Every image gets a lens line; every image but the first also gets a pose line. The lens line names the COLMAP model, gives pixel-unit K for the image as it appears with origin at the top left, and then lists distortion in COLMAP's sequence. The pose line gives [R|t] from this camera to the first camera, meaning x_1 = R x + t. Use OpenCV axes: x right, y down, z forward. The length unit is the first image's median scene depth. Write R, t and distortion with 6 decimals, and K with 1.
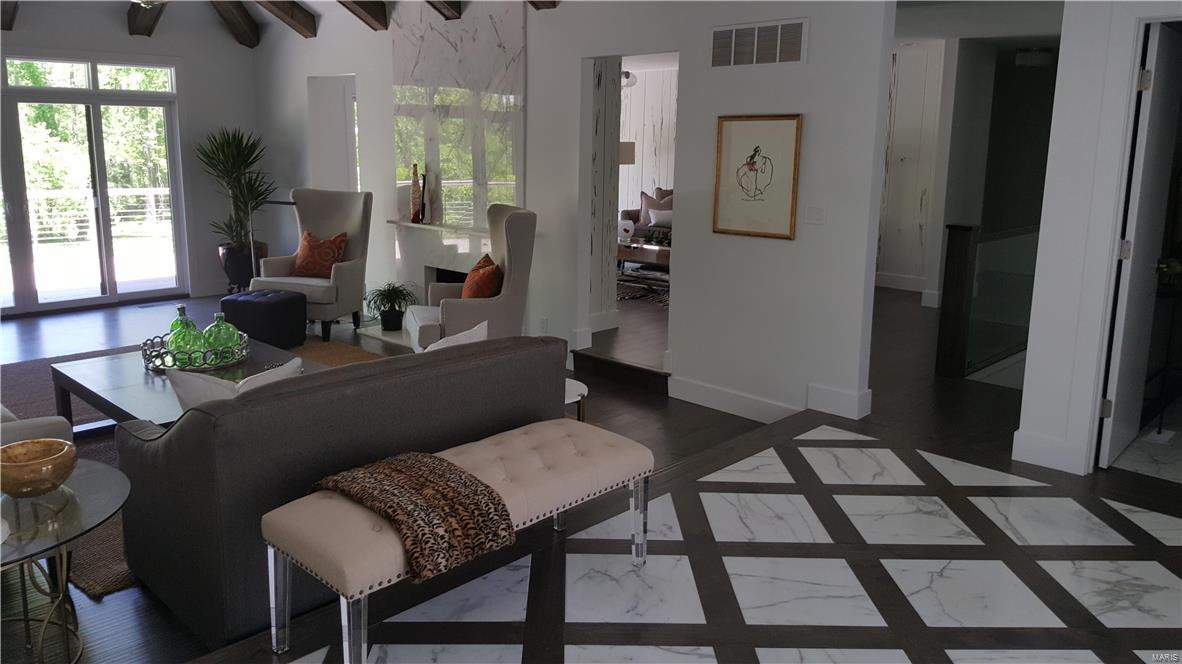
lens RADIAL K [[876.8, 0, 571.8], [0, 876.8, 298.9], [0, 0, 1]] dist [0.164283, -0.245616]
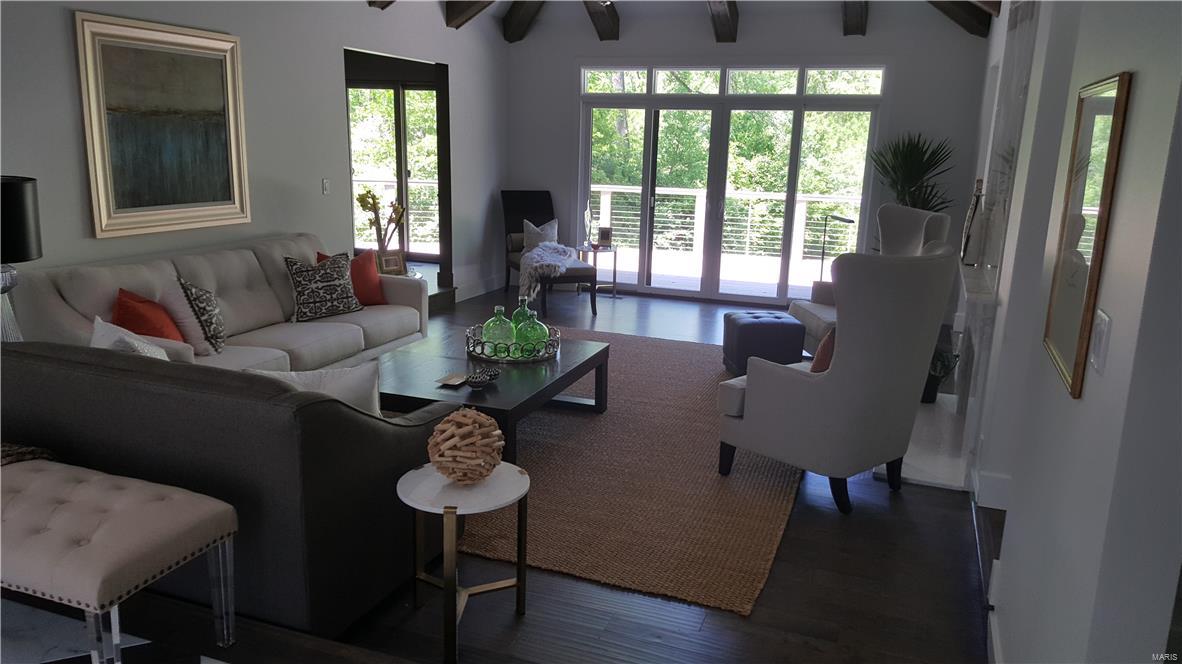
lens RADIAL K [[868.6, 0, 586.4], [0, 868.6, 320.1], [0, 0, 1]] dist [0.194610, -0.338095]
pose [[0.414992, 0.195169, -0.888645, 0.377072], [-0.189698, 0.973816, 0.125286, -0.081417], [0.889829, 0.116582, 0.441149, 0.470543]]
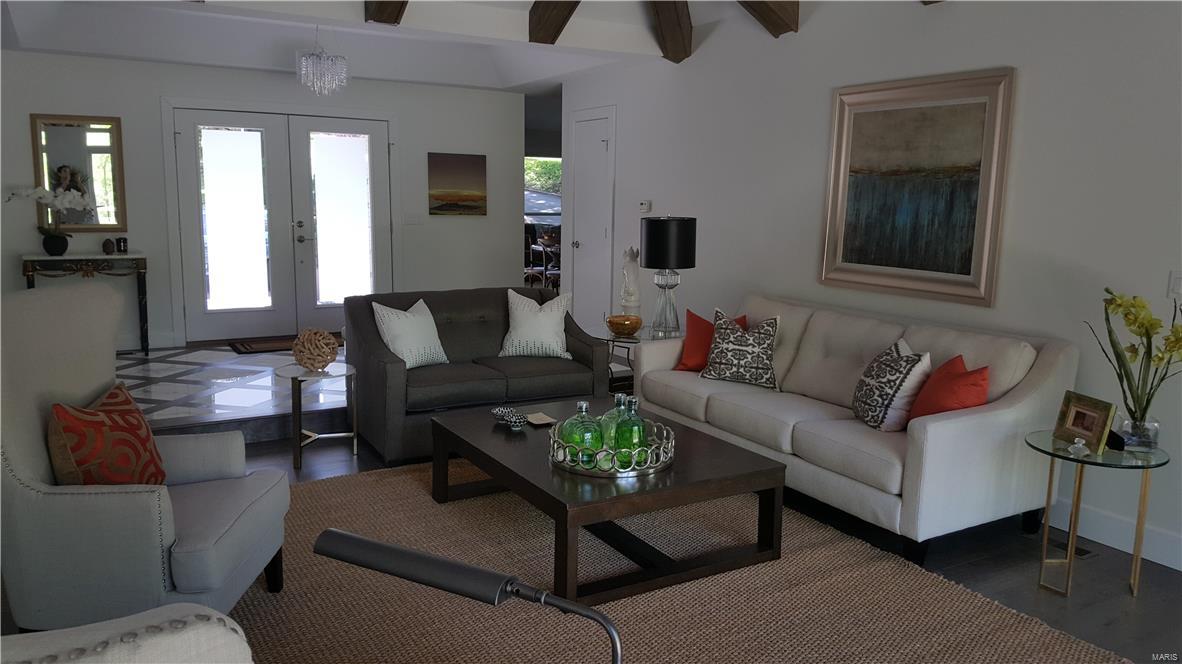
lens RADIAL K [[868.6, 0, 586.4], [0, 868.6, 320.1], [0, 0, 1]] dist [0.194610, -0.338095]
pose [[-0.968161, -0.060025, 0.243026, -0.432642], [0.021242, 0.947625, 0.318679, -0.214261], [-0.249426, 0.313695, -0.916178, 1.246074]]
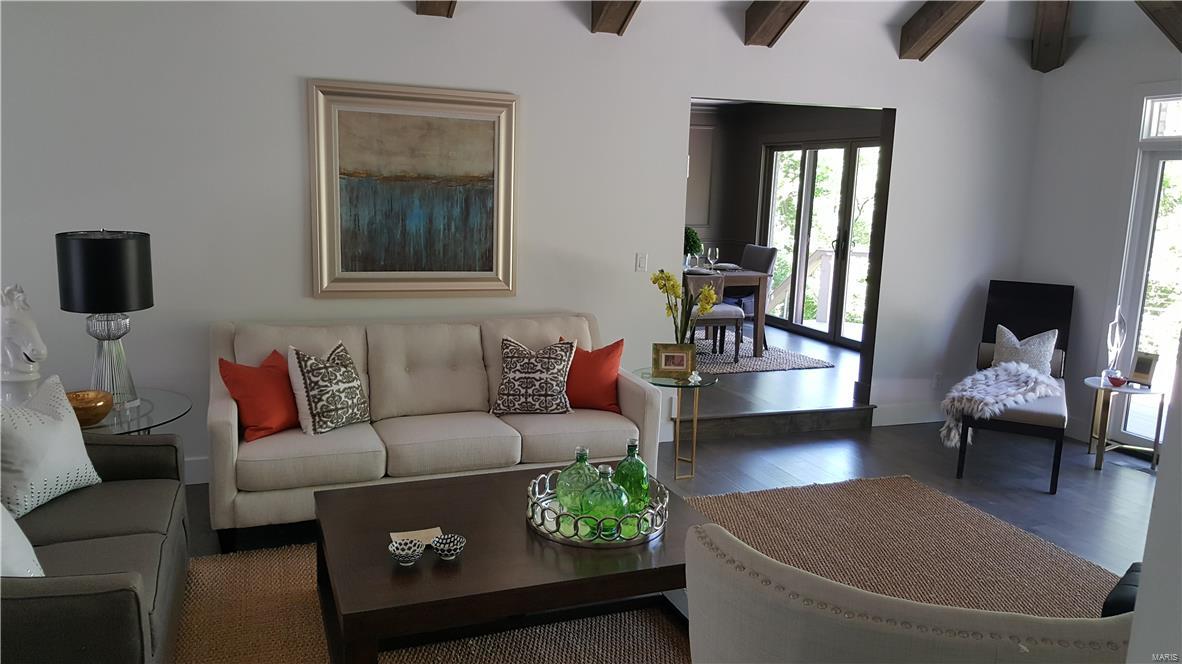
lens RADIAL K [[850.0, 0, 566.3], [0, 850.0, 334.5], [0, 0, 1]] dist [0.121899, -0.121265]
pose [[-0.413072, 0.140745, -0.899757, 0.118228], [-0.195014, 0.951398, 0.238353, -0.162710], [0.889573, 0.273922, -0.365548, 0.884672]]
